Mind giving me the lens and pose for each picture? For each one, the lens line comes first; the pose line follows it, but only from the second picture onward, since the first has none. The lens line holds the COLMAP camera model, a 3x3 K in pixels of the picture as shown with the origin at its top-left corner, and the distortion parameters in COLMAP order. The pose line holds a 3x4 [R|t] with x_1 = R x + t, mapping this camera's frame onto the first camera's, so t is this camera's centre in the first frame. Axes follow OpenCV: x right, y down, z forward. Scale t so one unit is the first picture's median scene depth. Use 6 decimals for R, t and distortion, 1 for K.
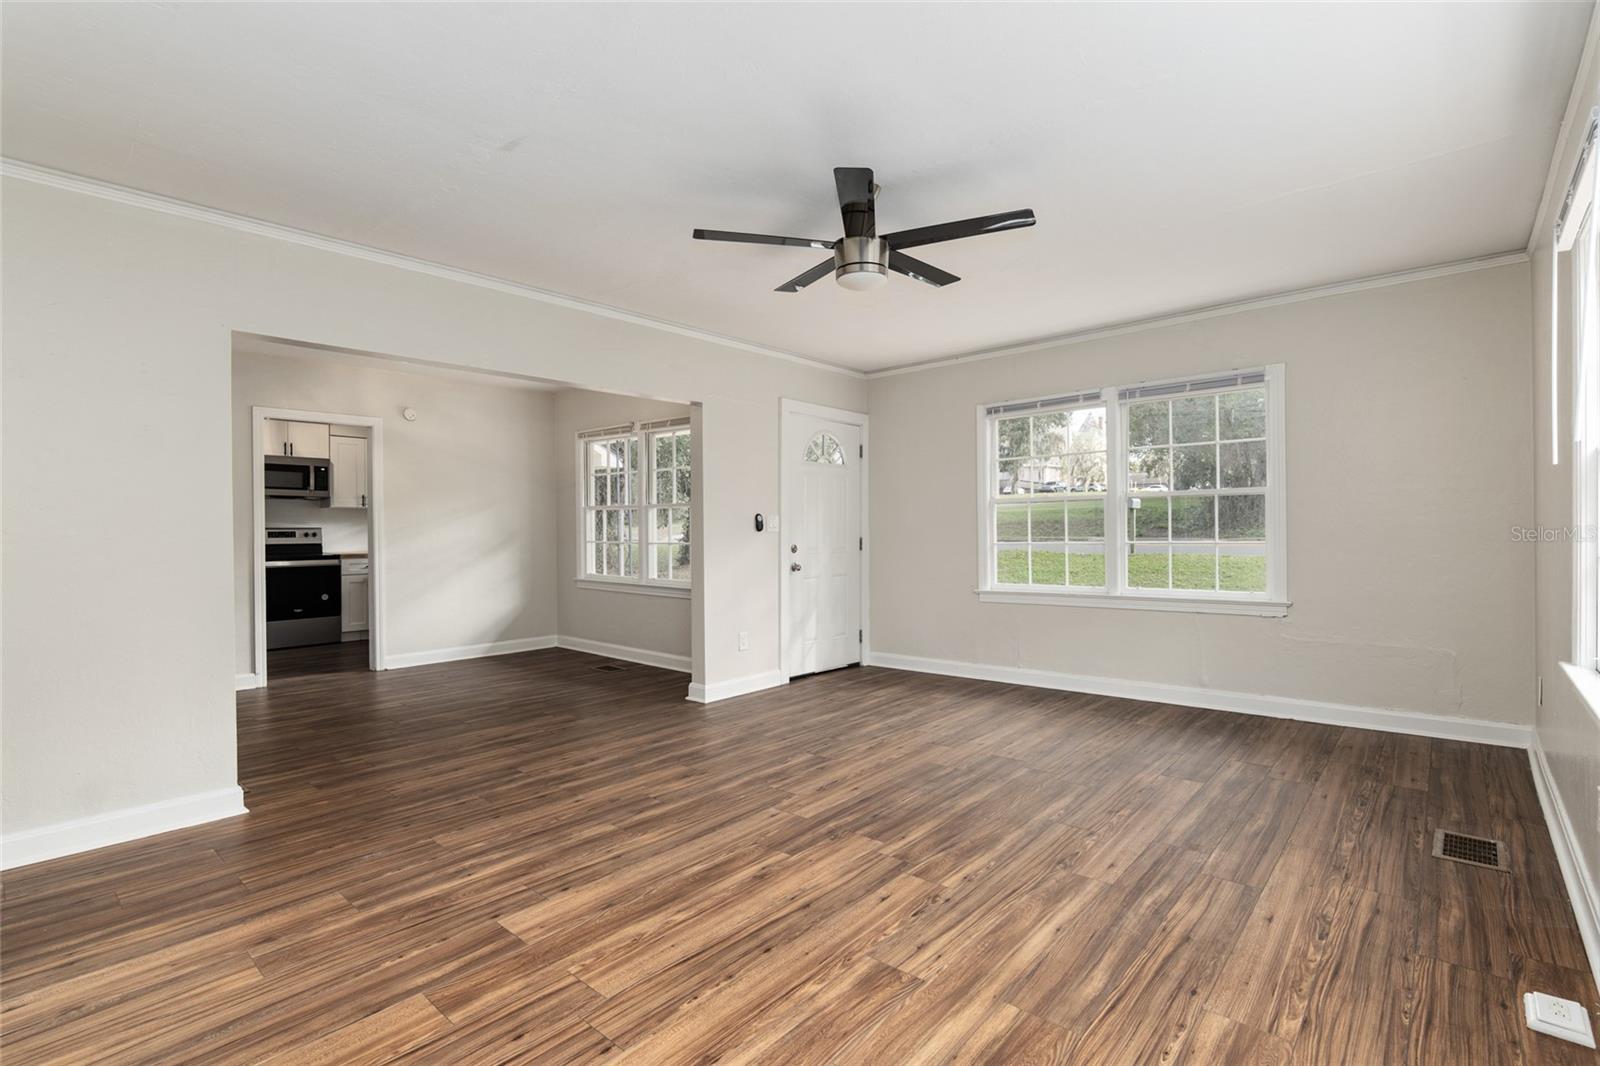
lens RADIAL K [[742.4, 0, 802.1], [0, 742.4, 526.8], [0, 0, 1]] dist [-0.009738, 0.000101]
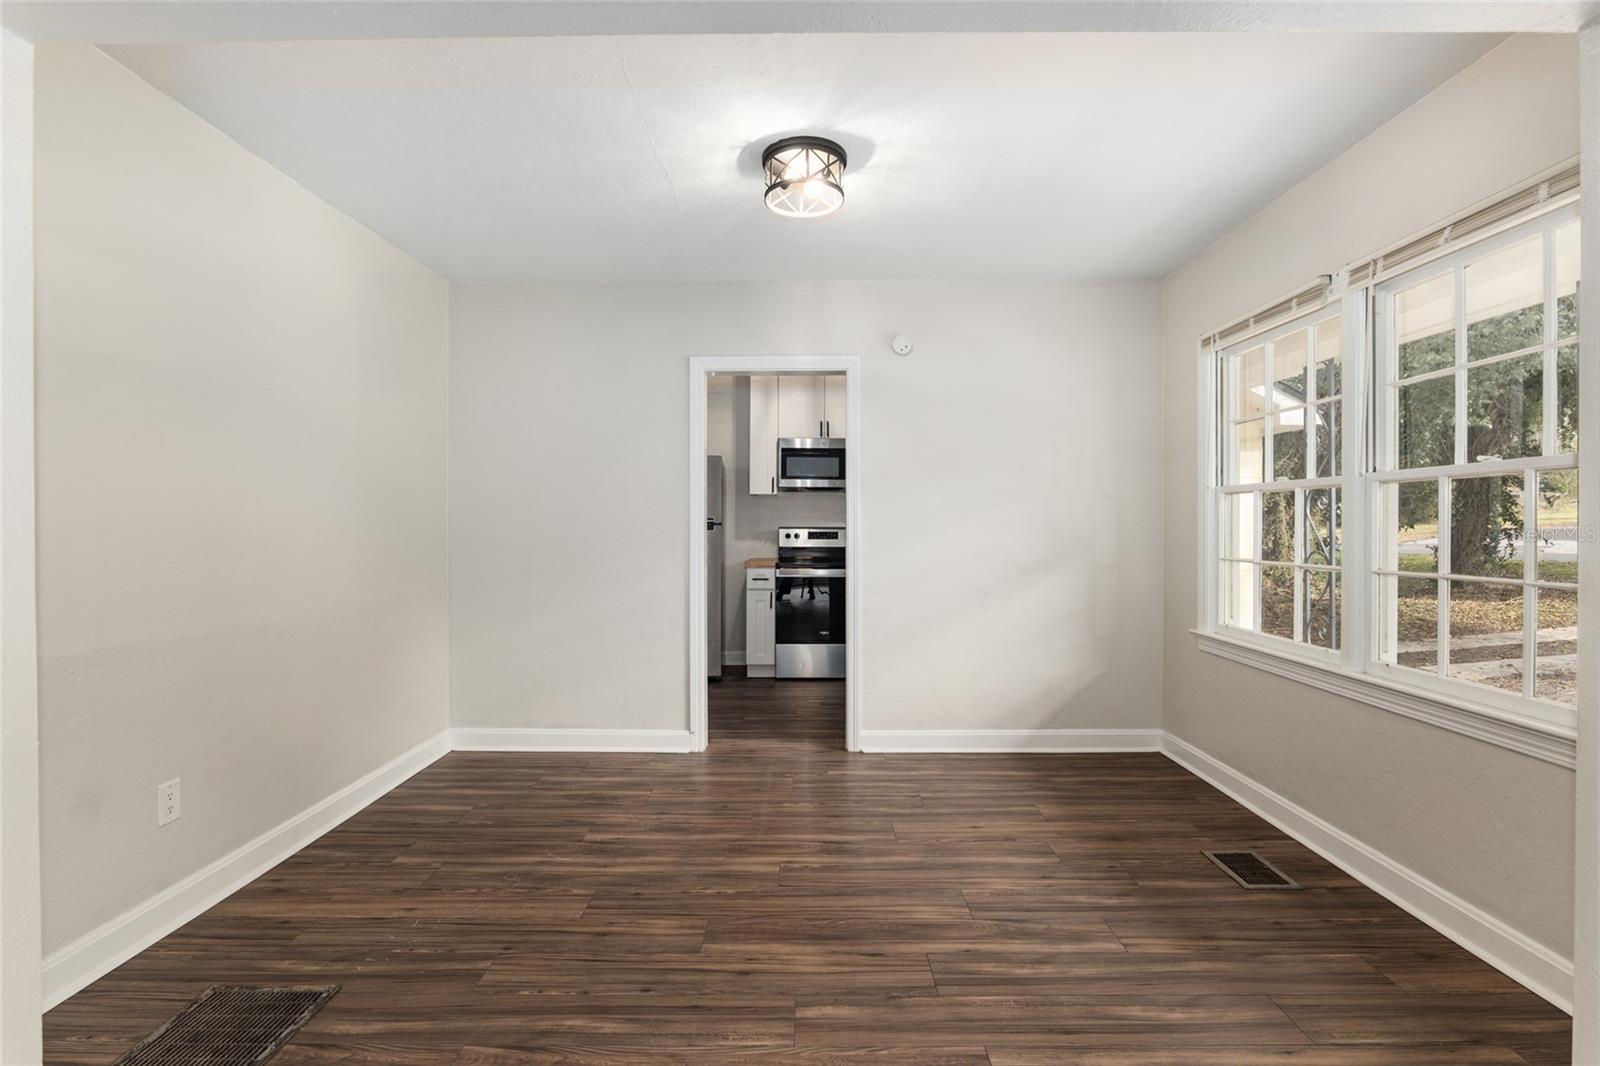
lens RADIAL K [[755.4, 0, 802.7], [0, 755.4, 532.0], [0, 0, 1]] dist [-0.004120, -0.000534]
pose [[0.652585, 0.011286, -0.757631, -0.128296], [-0.008088, 0.999936, 0.007929, 0.000415], [0.757672, 0.000954, 0.652635, 0.649107]]
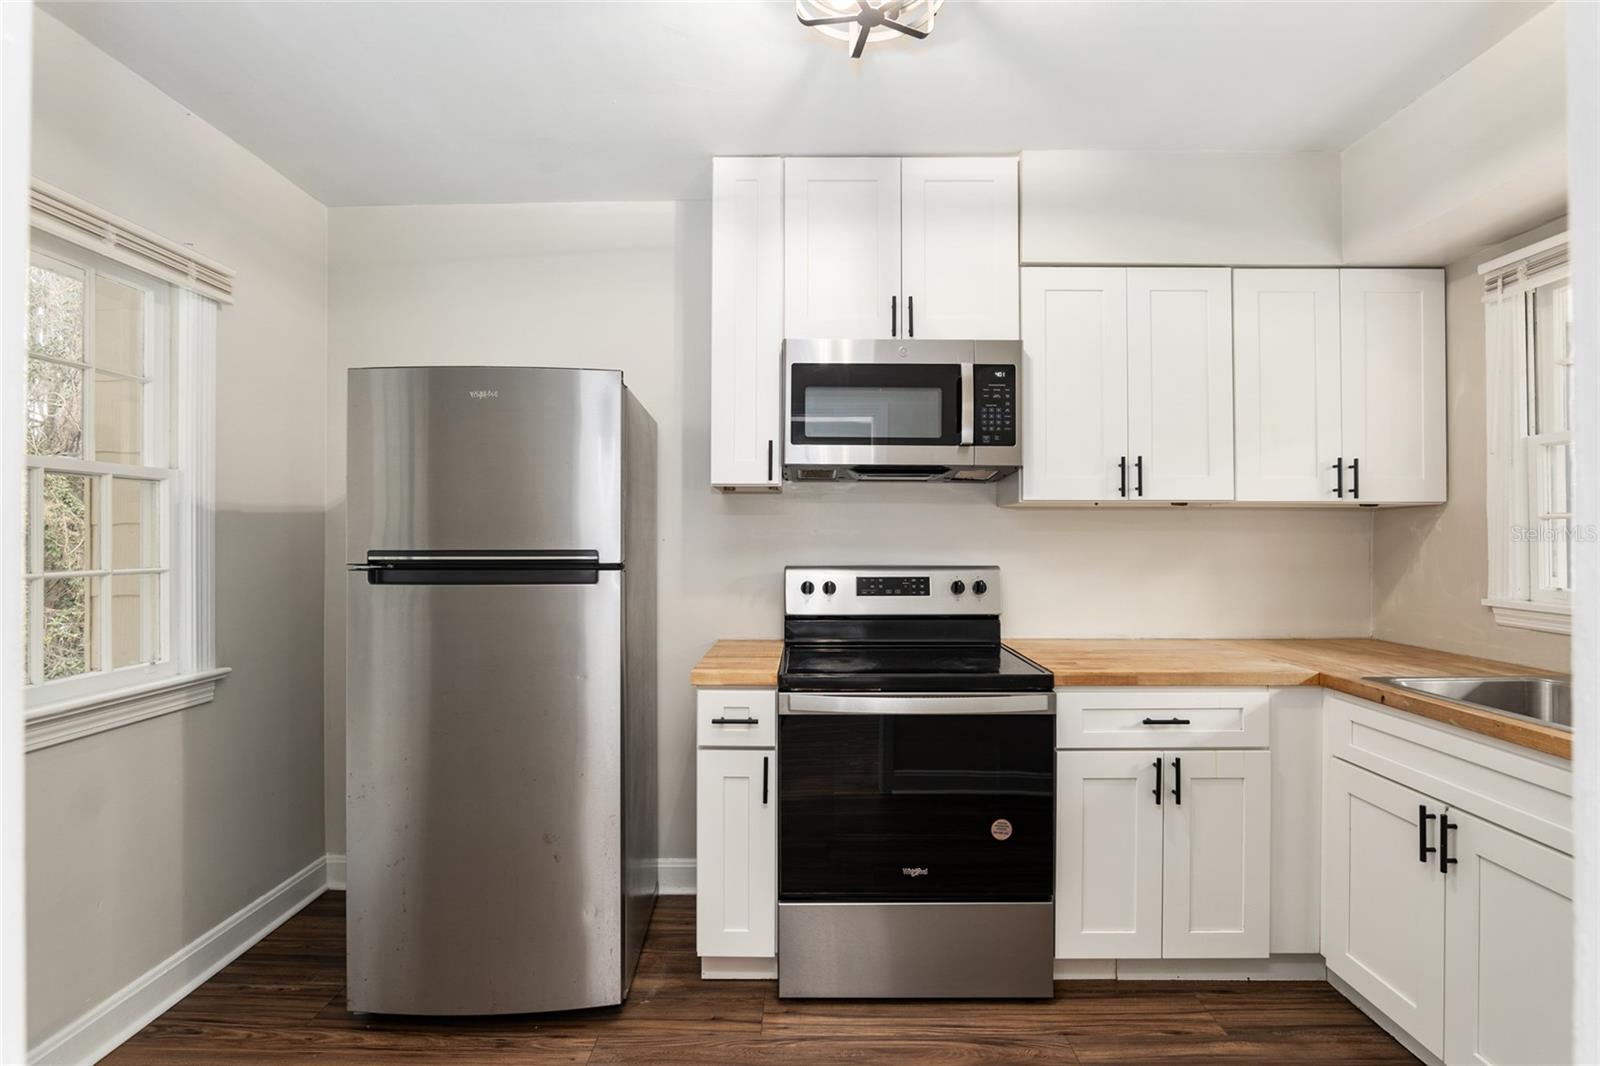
lens RADIAL K [[750.6, 0, 810.5], [0, 750.6, 532.0], [0, 0, 1]] dist [-0.011579, 0.000392]
pose [[0.659111, -0.001762, -0.752044, -0.702029], [-0.003861, 0.999976, -0.005727, -0.017613], [0.752036, 0.006678, 0.659088, 1.108173]]
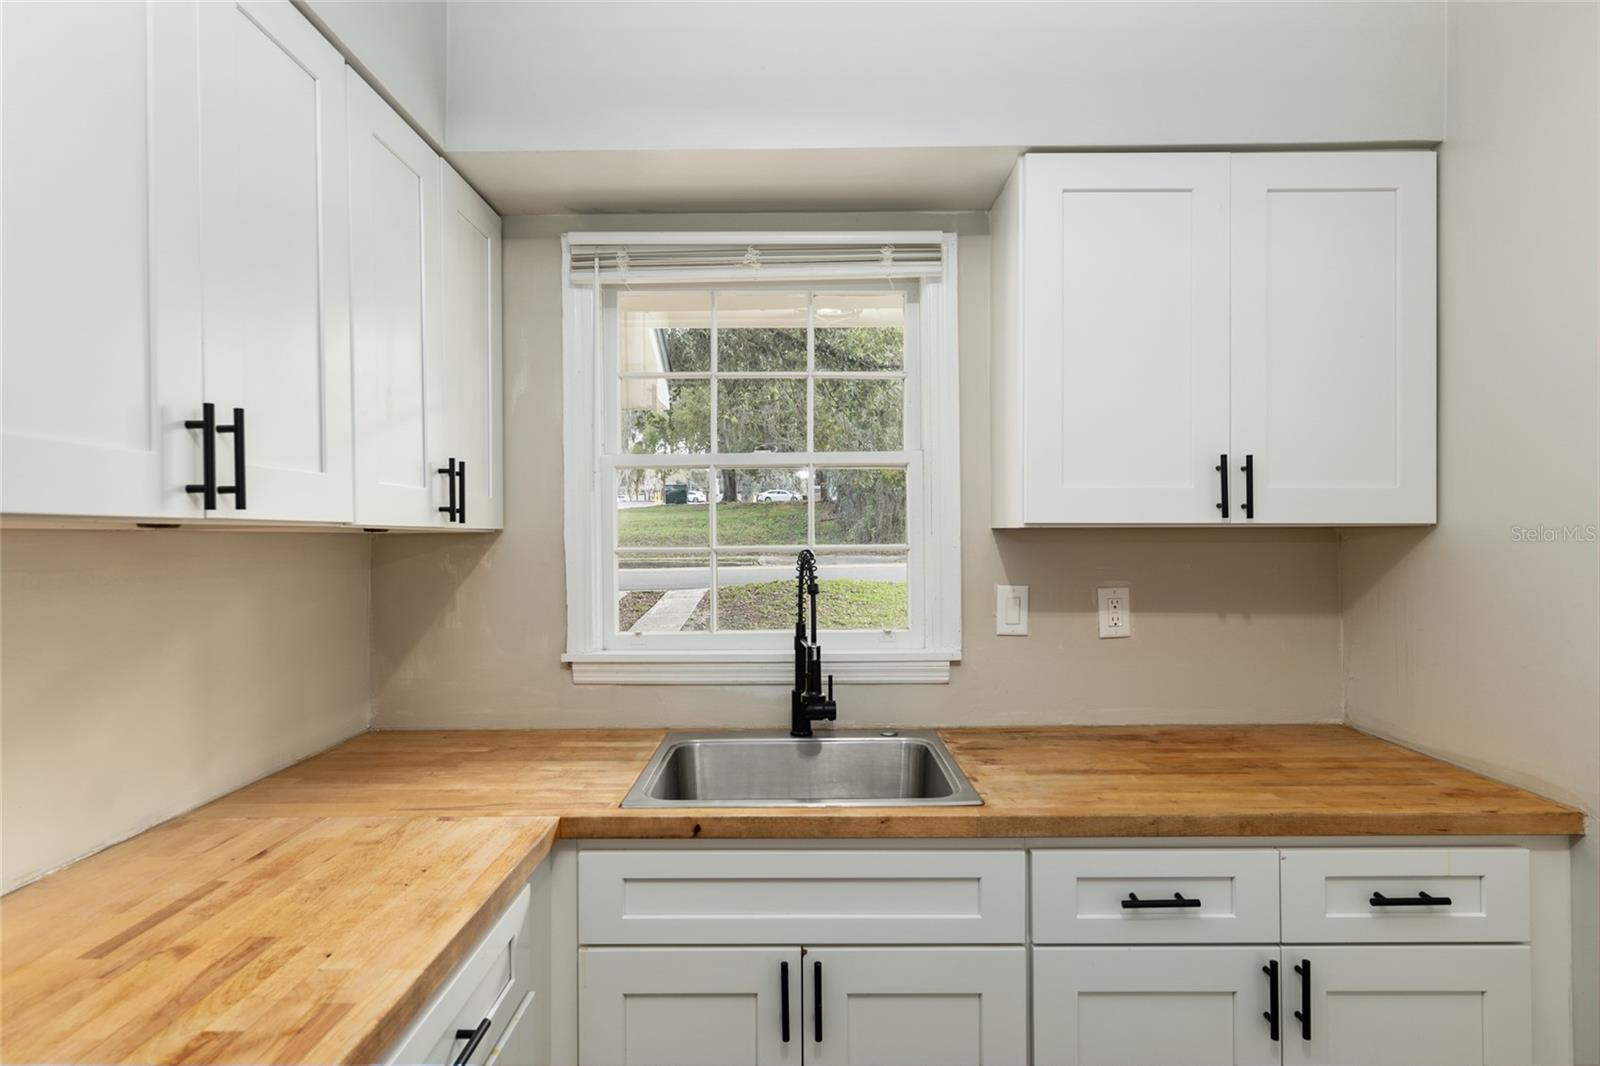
lens RADIAL K [[860.1, 0, 800.0], [0, 860.1, 533.0], [0, 0, 1]] dist [0.001237, 0.000451]
pose [[0.755946, -0.000503, 0.654633, -0.948444], [0.006557, 0.999955, -0.006803, -0.035081], [-0.654601, 0.009435, 0.755916, 1.318033]]
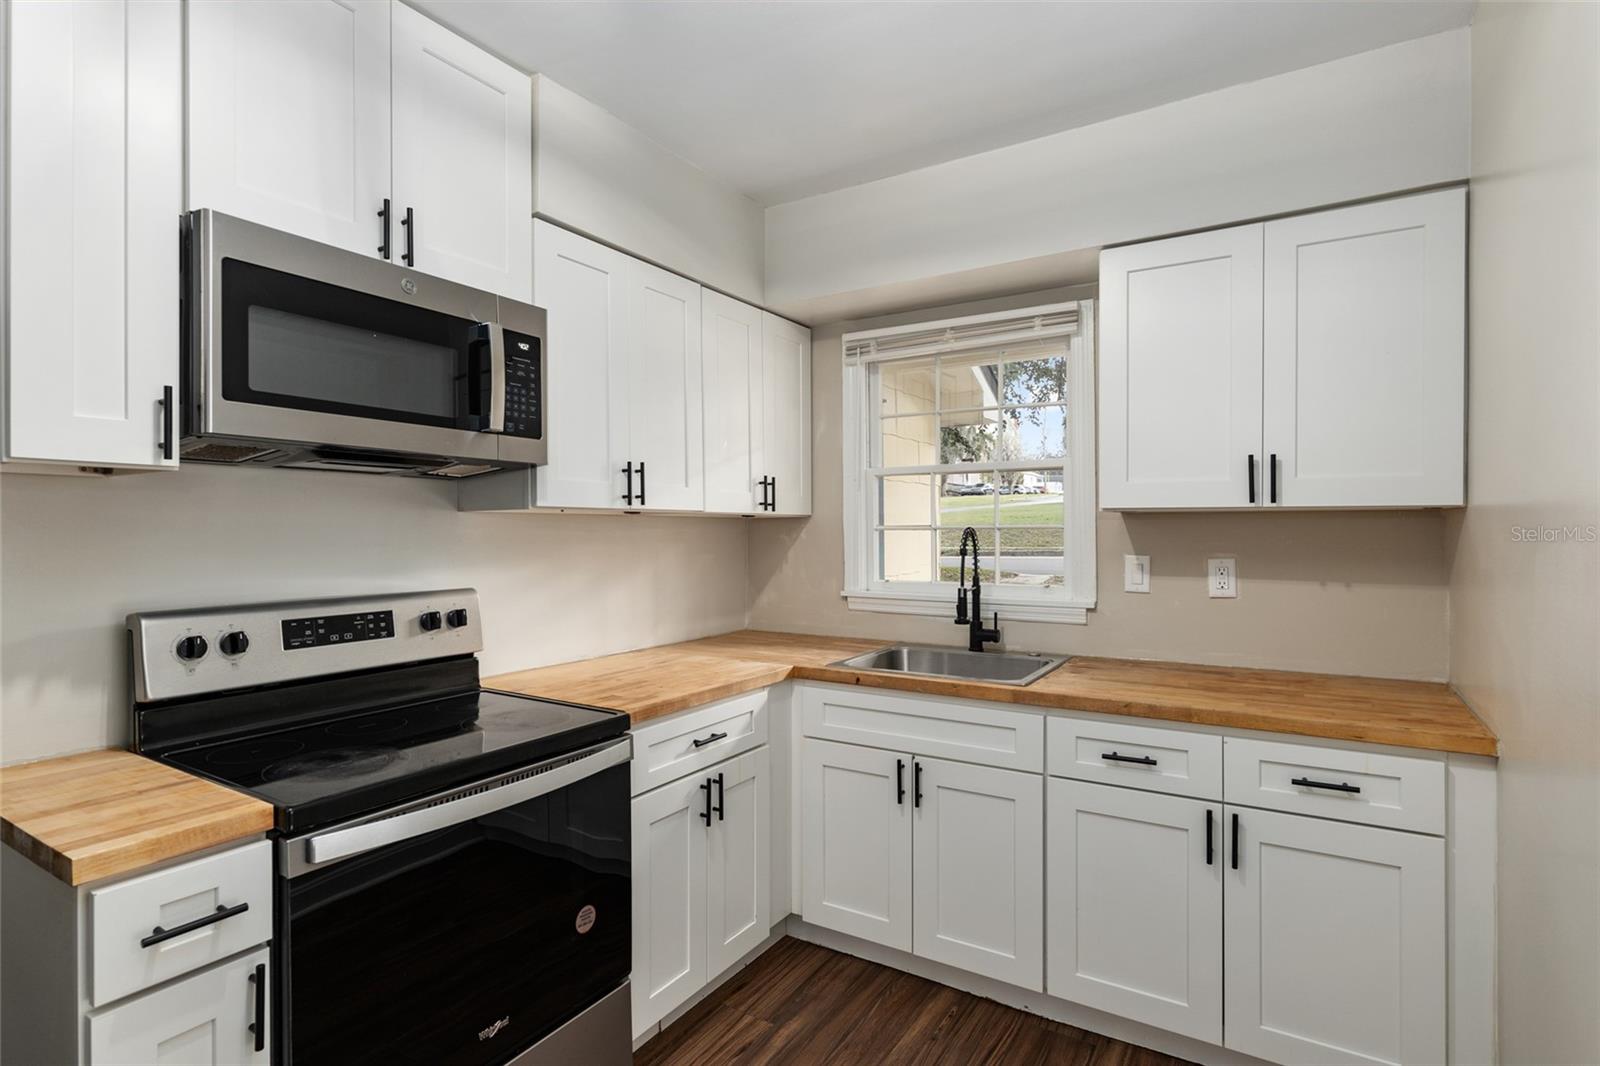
lens RADIAL K [[798.2, 0, 802.2], [0, 798.2, 529.9], [0, 0, 1]] dist [-0.000954, 0.001373]
pose [[0.986862, -0.000749, 0.161563, -0.898209], [0.001036, 0.999998, -0.001696, -0.027805], [-0.161562, 0.001841, 0.986861, 1.095999]]
